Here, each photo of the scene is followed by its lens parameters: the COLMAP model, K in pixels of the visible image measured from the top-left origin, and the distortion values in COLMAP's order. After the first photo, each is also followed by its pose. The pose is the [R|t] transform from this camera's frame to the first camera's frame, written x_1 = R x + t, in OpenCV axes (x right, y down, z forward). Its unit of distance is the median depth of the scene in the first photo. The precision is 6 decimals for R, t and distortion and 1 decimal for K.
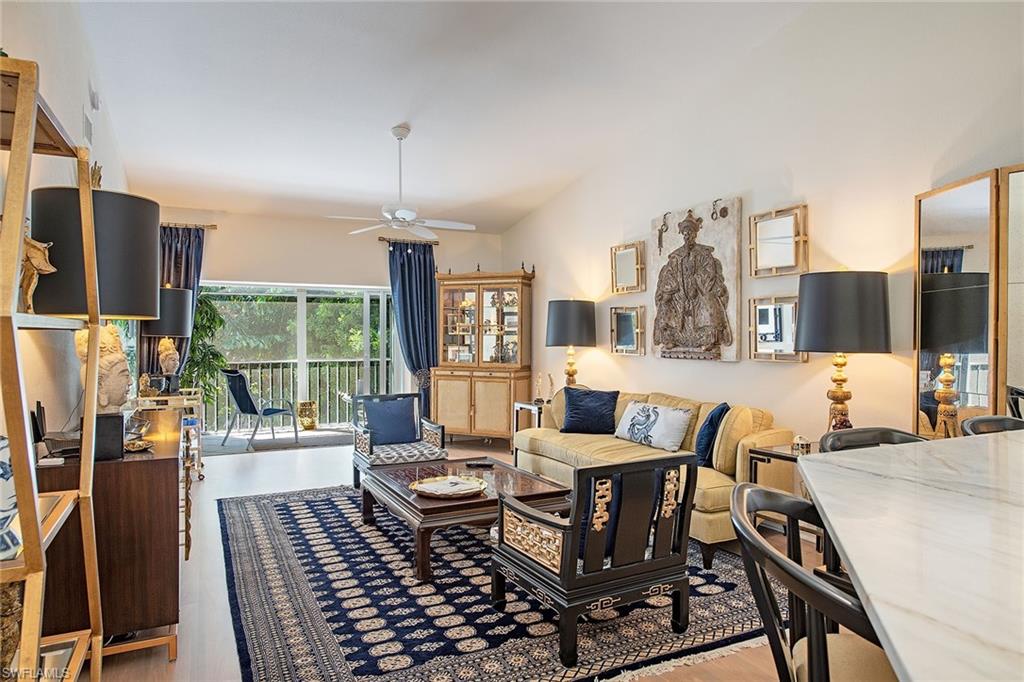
lens RADIAL K [[630.0, 0, 514.8], [0, 630.0, 338.8], [0, 0, 1]] dist [0.002475, 0.000181]
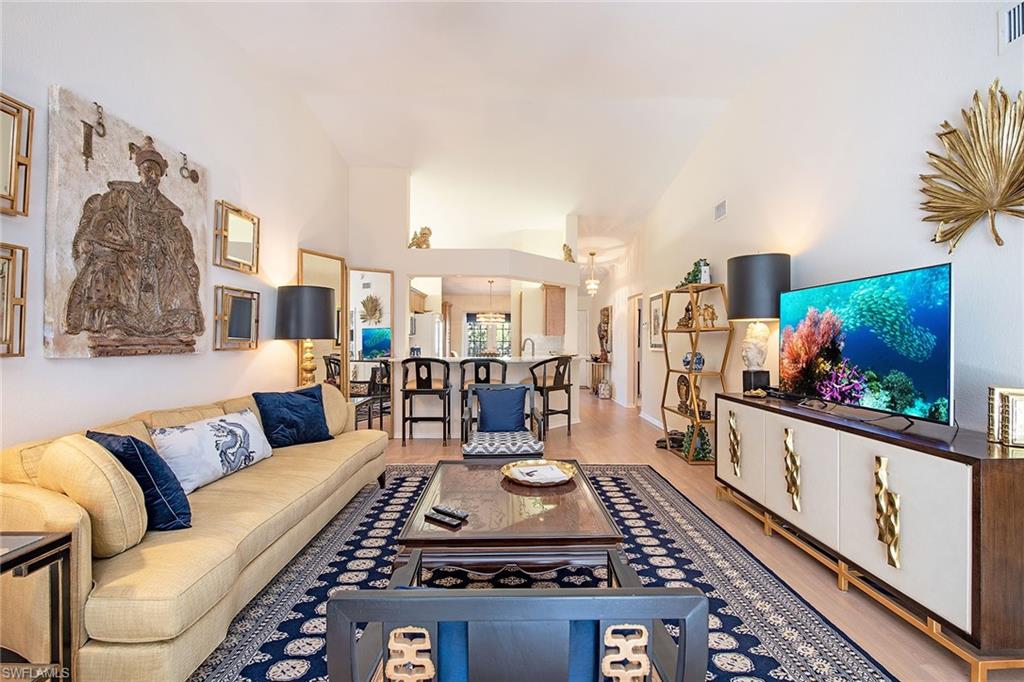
lens RADIAL K [[442.6, 0, 512.9], [0, 442.6, 338.1], [0, 0, 1]] dist [-0.000840, -0.000089]
pose [[-0.898299, -0.000637, 0.439383, -0.297752], [-0.002856, 0.999986, -0.004390, 0.015618], [-0.439375, -0.005198, -0.898289, 1.292653]]
